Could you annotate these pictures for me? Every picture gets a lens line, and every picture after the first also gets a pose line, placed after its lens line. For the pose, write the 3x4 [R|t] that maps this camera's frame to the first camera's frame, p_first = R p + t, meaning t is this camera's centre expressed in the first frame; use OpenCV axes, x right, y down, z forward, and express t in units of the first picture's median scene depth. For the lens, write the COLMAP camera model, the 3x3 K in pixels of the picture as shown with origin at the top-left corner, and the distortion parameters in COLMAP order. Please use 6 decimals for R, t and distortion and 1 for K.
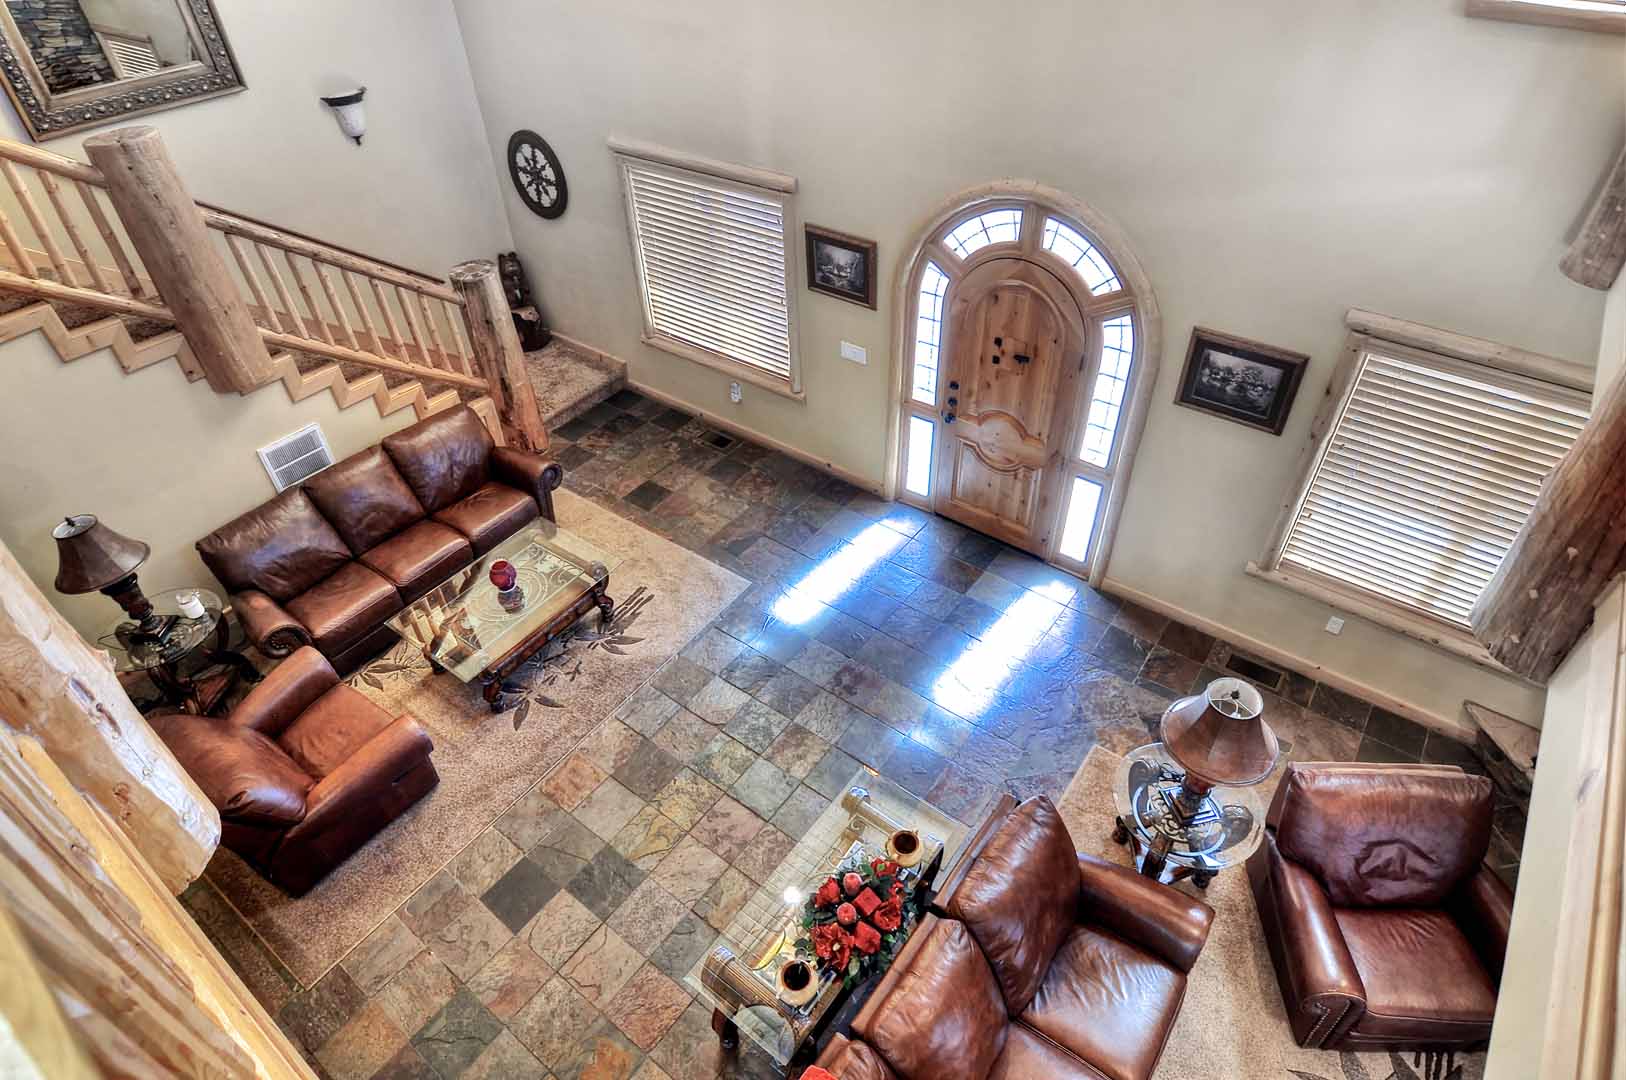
lens RADIAL K [[885.7, 0, 827.0], [0, 885.7, 527.5], [0, 0, 1]] dist [-0.003540, -0.010408]
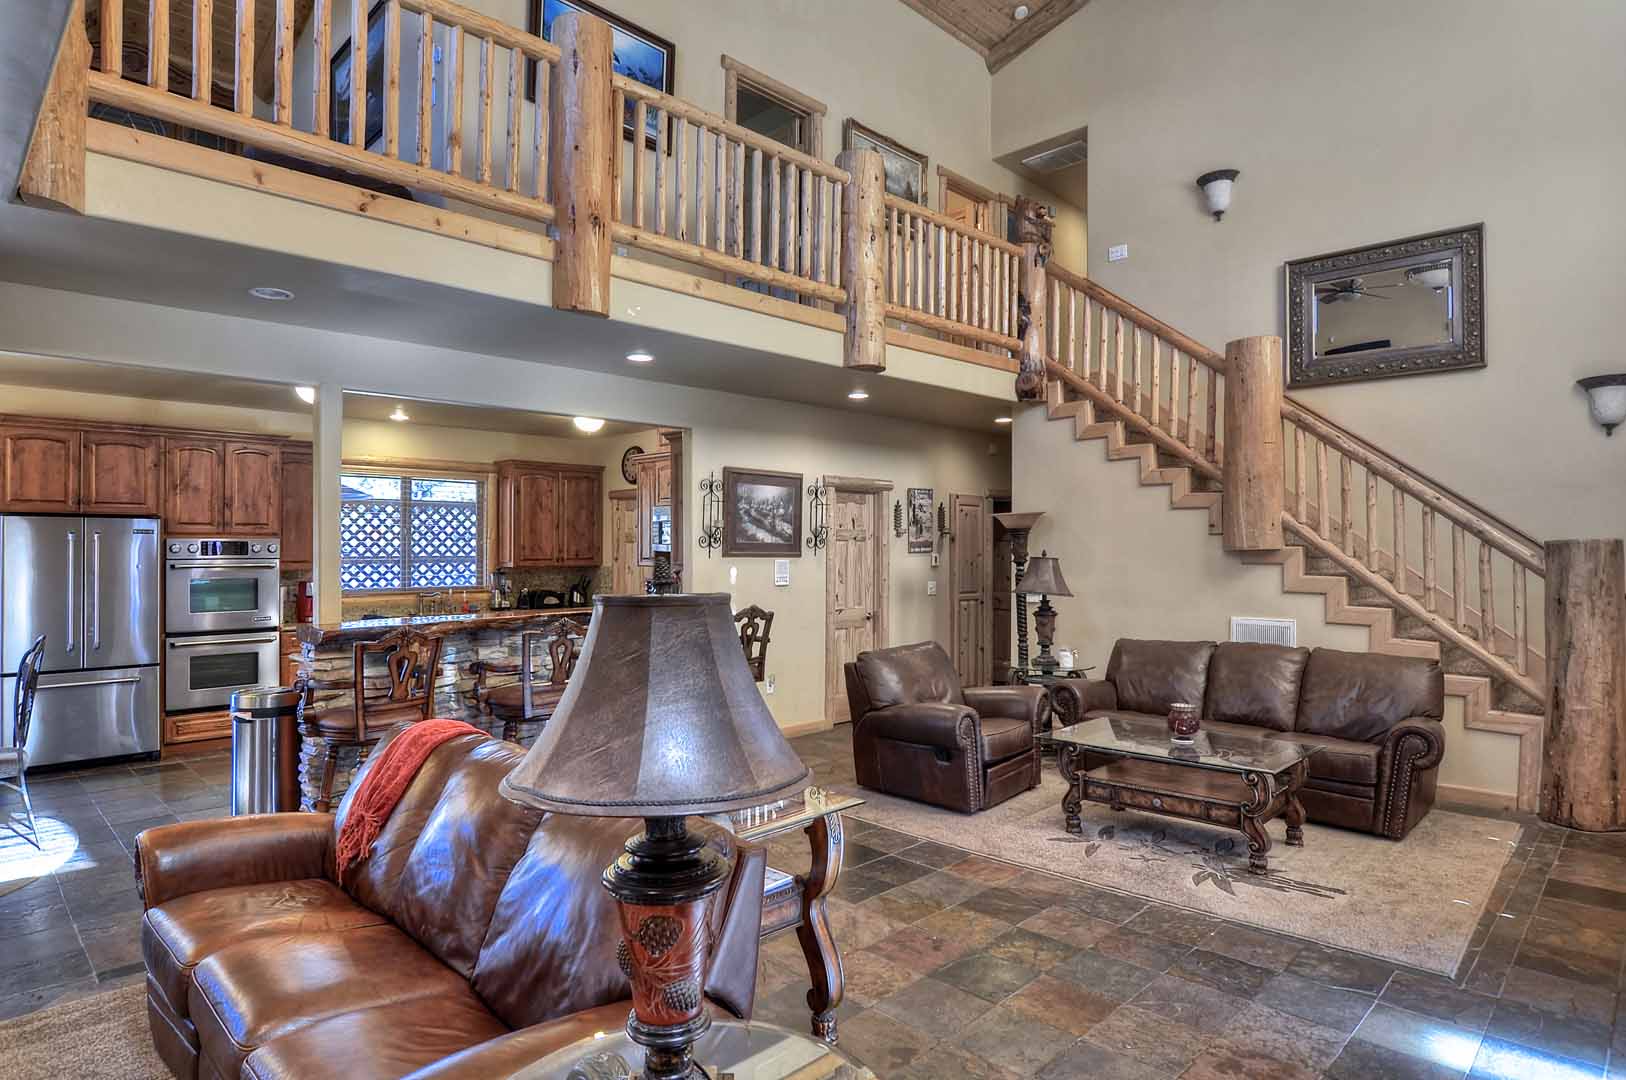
lens RADIAL K [[885.7, 0, 827.0], [0, 885.7, 527.5], [0, 0, 1]] dist [-0.003540, -0.010408]
pose [[-0.117802, 0.002056, -0.993035, 0.423863], [-0.636157, 0.767702, 0.077055, 0.052271], [0.762514, 0.640803, -0.089129, 0.580842]]
